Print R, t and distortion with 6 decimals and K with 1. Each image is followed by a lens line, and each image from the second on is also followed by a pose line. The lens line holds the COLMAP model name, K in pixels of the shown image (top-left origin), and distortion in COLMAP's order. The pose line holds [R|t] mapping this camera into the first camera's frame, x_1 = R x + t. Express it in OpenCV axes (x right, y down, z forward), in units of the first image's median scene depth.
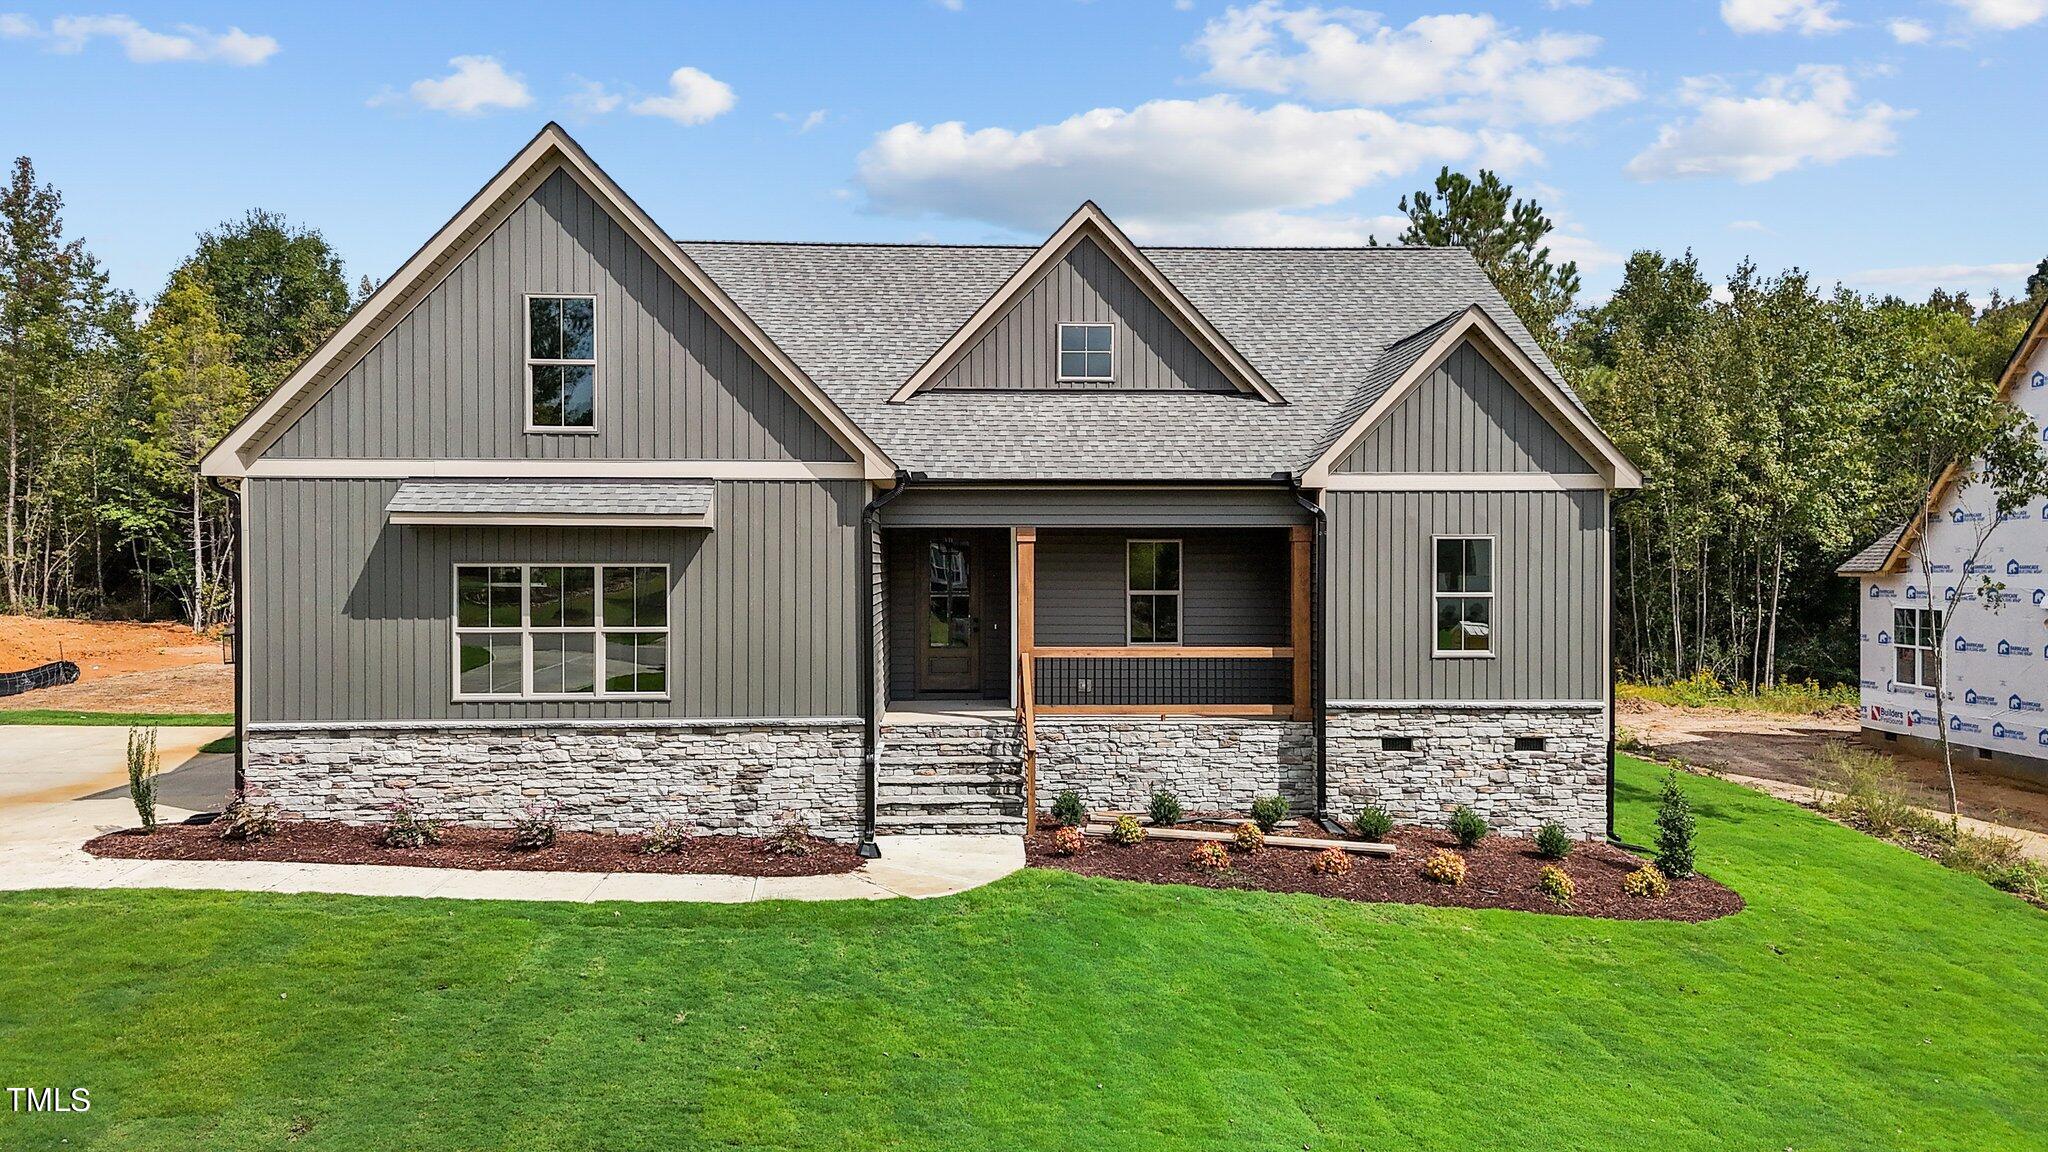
lens RADIAL K [[1497.3, 0, 1024.0], [0, 1497.3, 576.0], [0, 0, 1]] dist [0.086210, -0.105978]
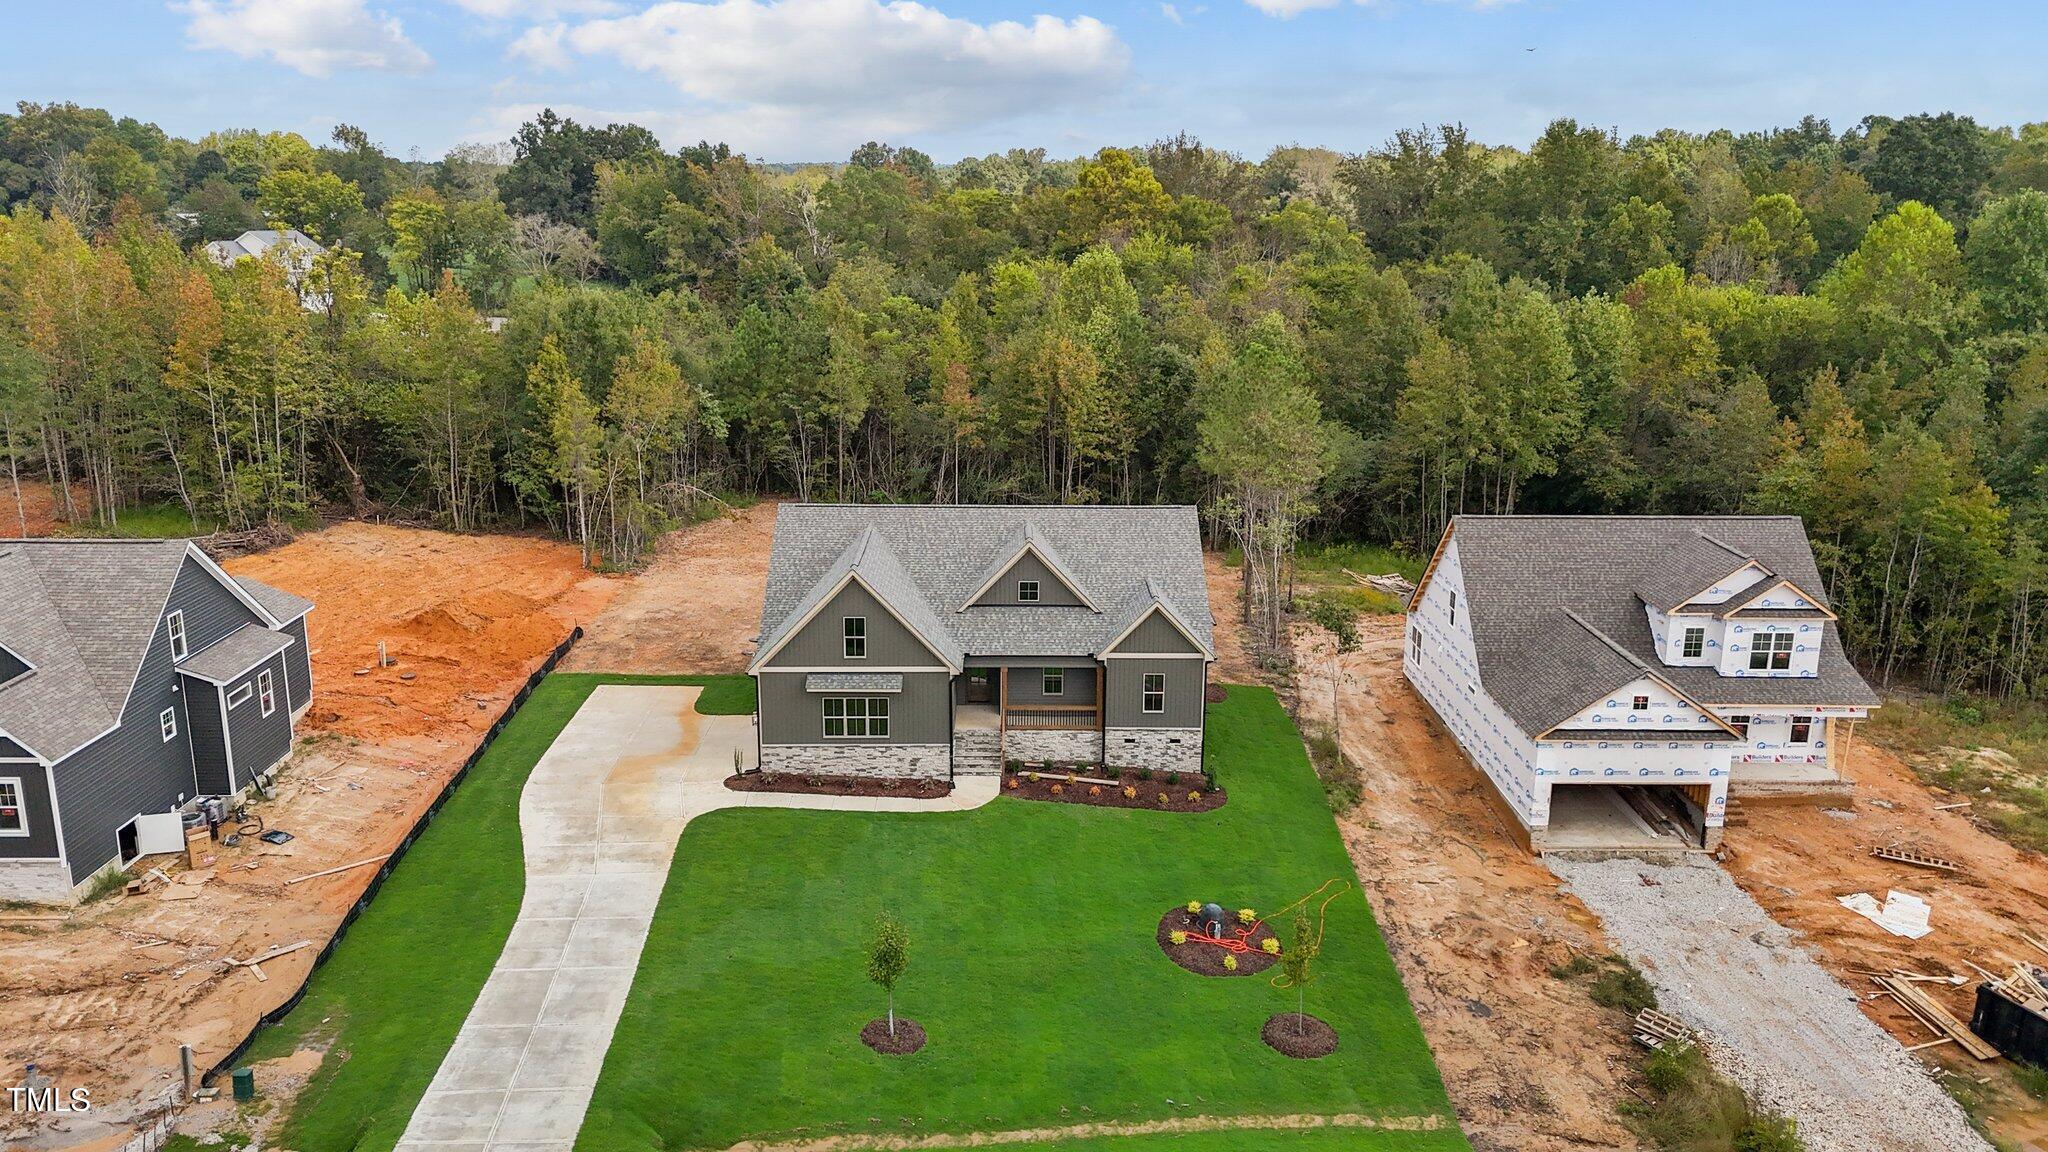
lens RADIAL K [[1497.3, 0, 1024.0], [0, 1497.3, 576.0], [0, 0, 1]] dist [0.086210, -0.105978]
pose [[0.999298, 0.016478, -0.033655, 0.151245], [-0.007706, 0.969295, 0.245779, -1.033284], [0.036672, -0.245347, 0.968741, -1.983886]]
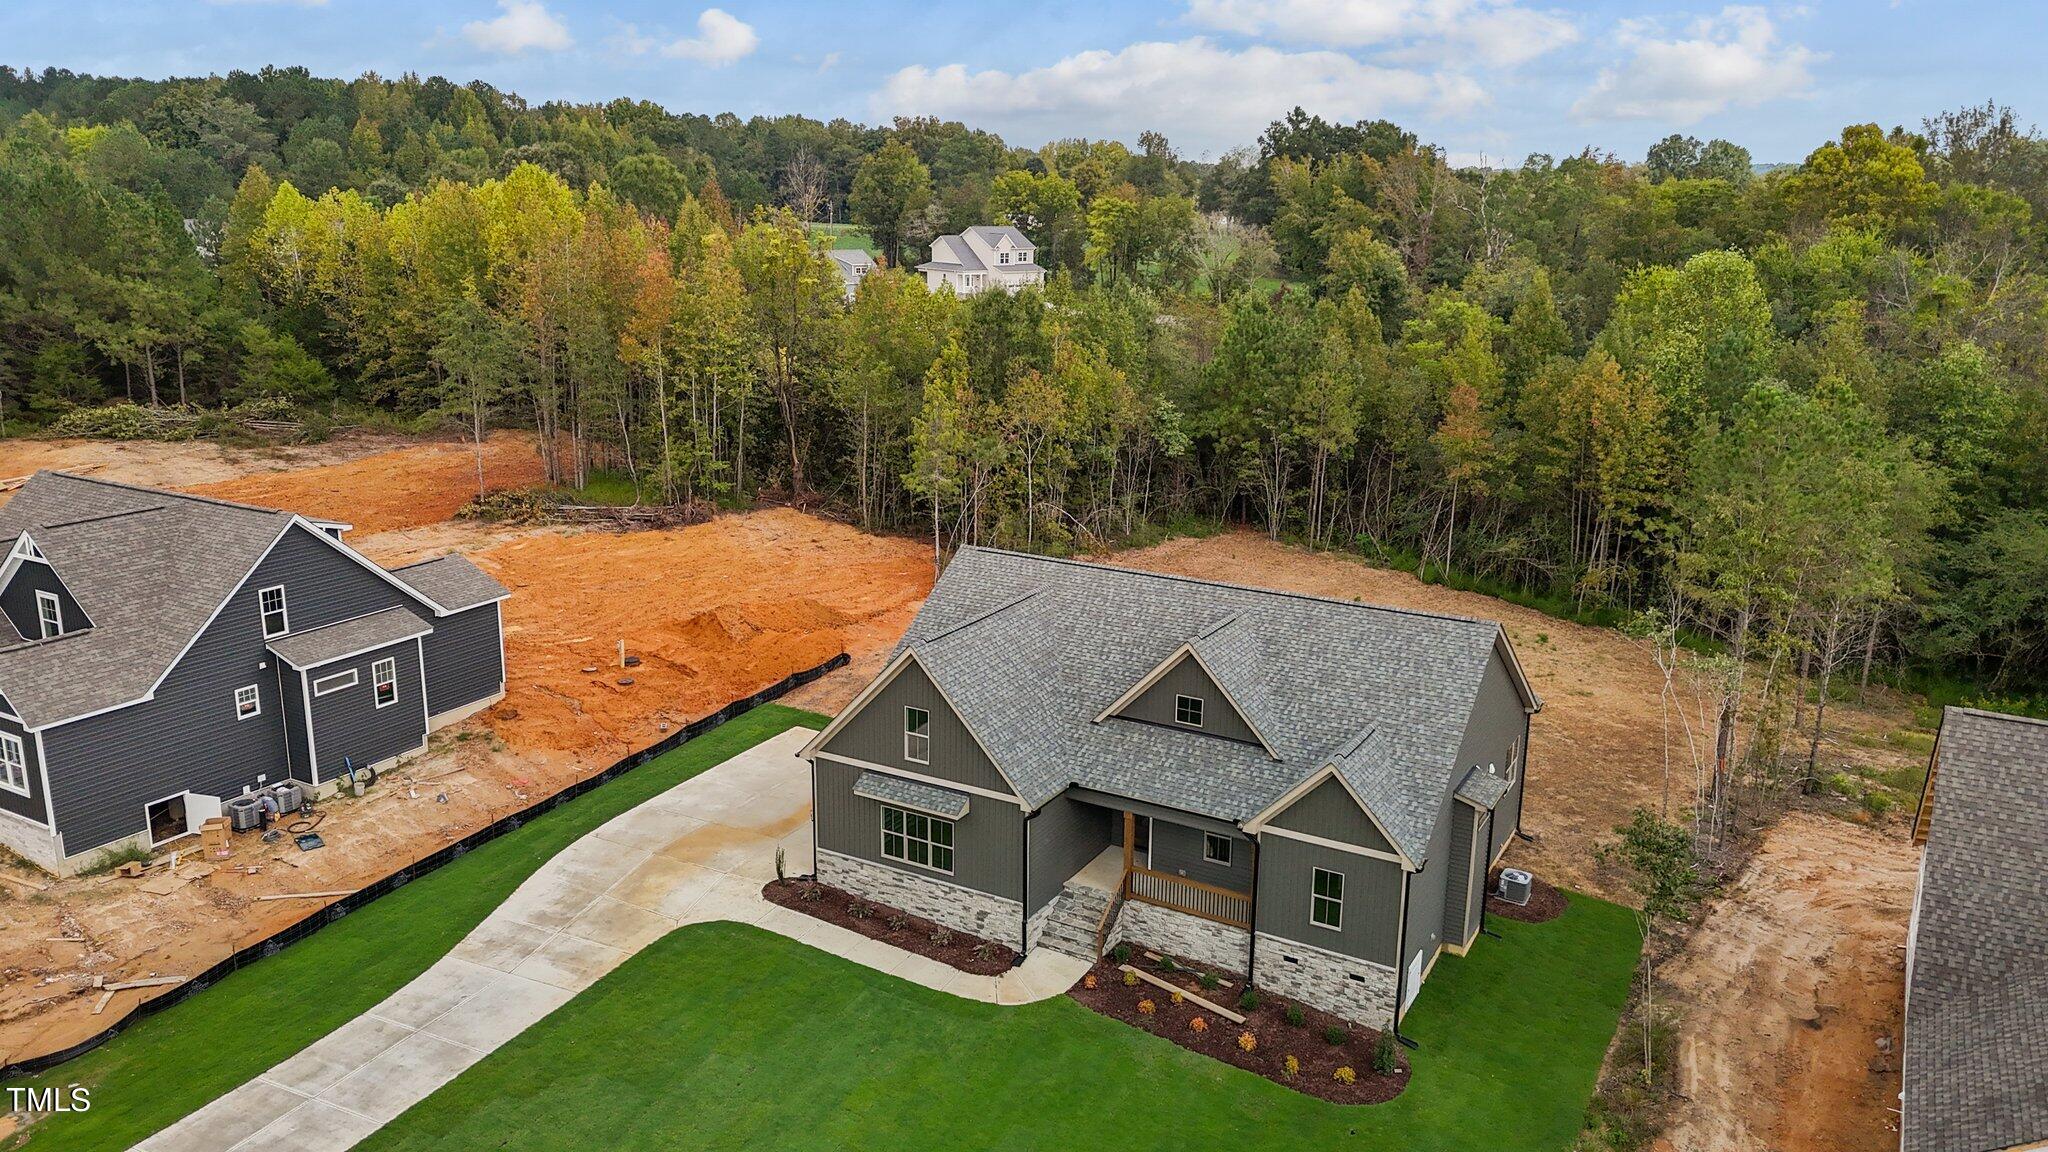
lens RADIAL K [[1497.3, 0, 1024.0], [0, 1497.3, 576.0], [0, 0, 1]] dist [0.086210, -0.105978]
pose [[0.843221, 0.143676, -0.518011, 1.015437], [-0.013329, 0.968913, 0.247042, -0.961922], [0.537401, -0.201406, 0.818923, -0.784466]]
